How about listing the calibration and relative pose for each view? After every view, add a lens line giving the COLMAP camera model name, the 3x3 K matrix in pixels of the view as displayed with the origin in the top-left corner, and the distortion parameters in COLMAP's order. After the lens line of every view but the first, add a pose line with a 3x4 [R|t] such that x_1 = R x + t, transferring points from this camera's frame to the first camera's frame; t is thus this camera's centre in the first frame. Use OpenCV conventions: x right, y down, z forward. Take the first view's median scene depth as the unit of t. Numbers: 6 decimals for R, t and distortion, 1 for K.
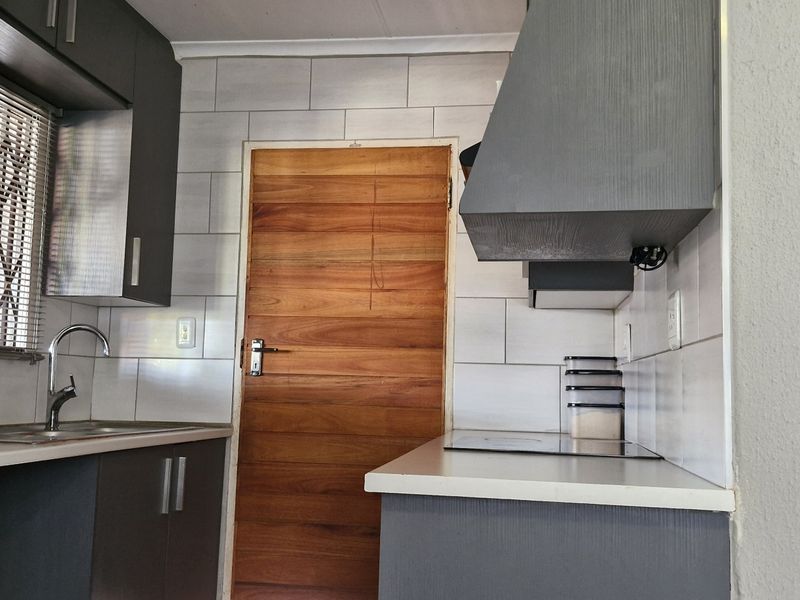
lens RADIAL K [[890.0, 0, 400.0], [0, 890.0, 300.0], [0, 0, 1]] dist [0.151826, -0.301008]
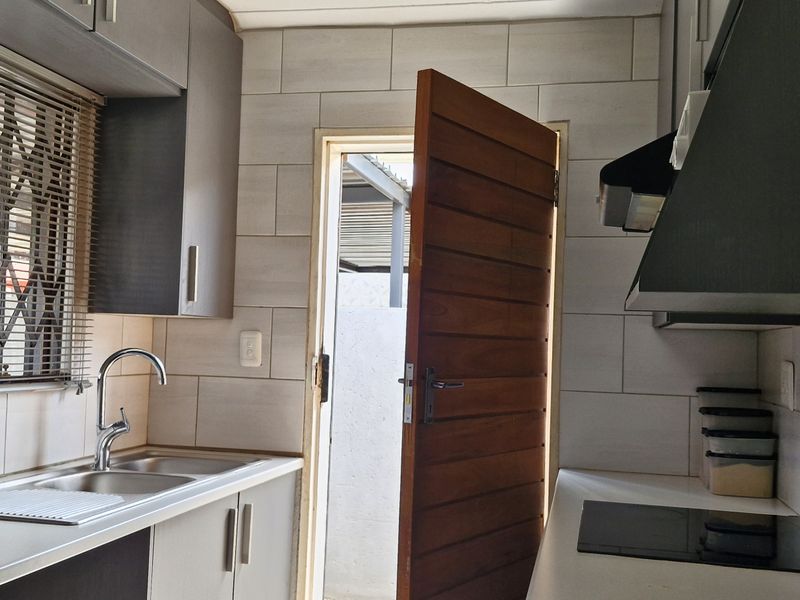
lens RADIAL K [[890.0, 0, 400.0], [0, 890.0, 300.0], [0, 0, 1]] dist [0.151826, -0.301008]
pose [[0.997606, 0.003371, -0.069065, -0.032669], [0.000651, 0.998308, 0.058142, -0.064000], [0.069144, -0.058048, 0.995916, 0.141942]]
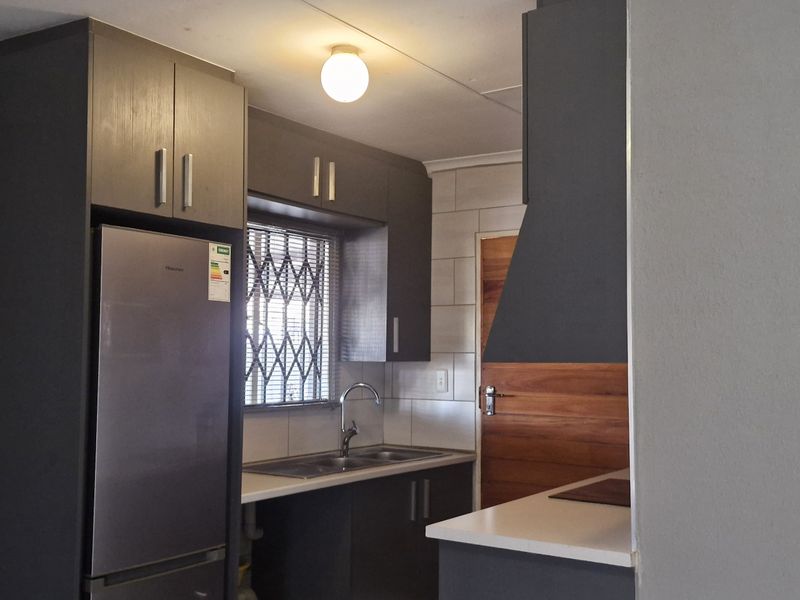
lens RADIAL K [[890.0, 0, 400.0], [0, 890.0, 300.0], [0, 0, 1]] dist [0.151826, -0.301008]
pose [[0.901947, -0.046383, -0.429348, 0.291265], [0.059841, 0.998048, 0.017888, -0.115024], [0.427680, -0.041827, 0.902962, -0.228229]]
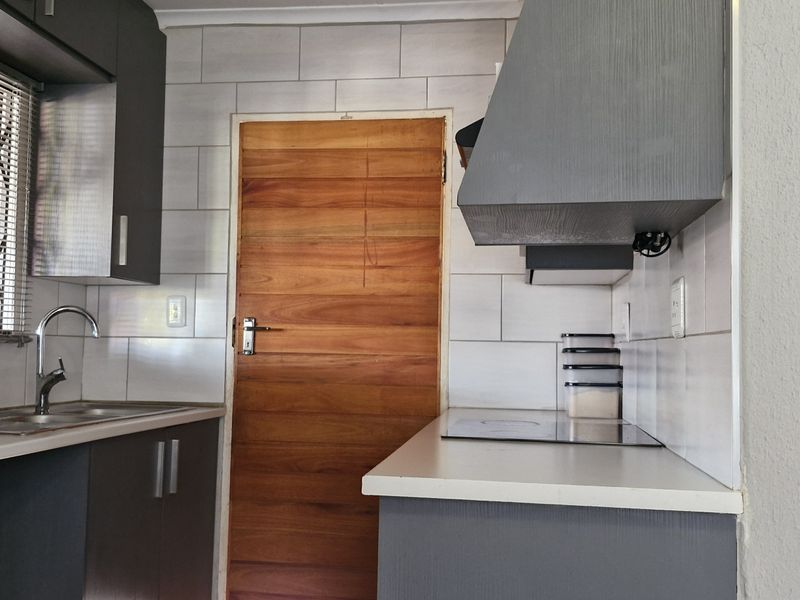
lens RADIAL K [[891.9, 0, 396.4], [0, 891.9, 304.9], [0, 0, 1]] dist [0.153652, -0.305613]
pose [[0.999954, -0.008322, 0.004669, -0.002199], [0.008084, 0.998774, 0.048838, -0.017425], [-0.005069, -0.048798, 0.998796, 0.015734]]
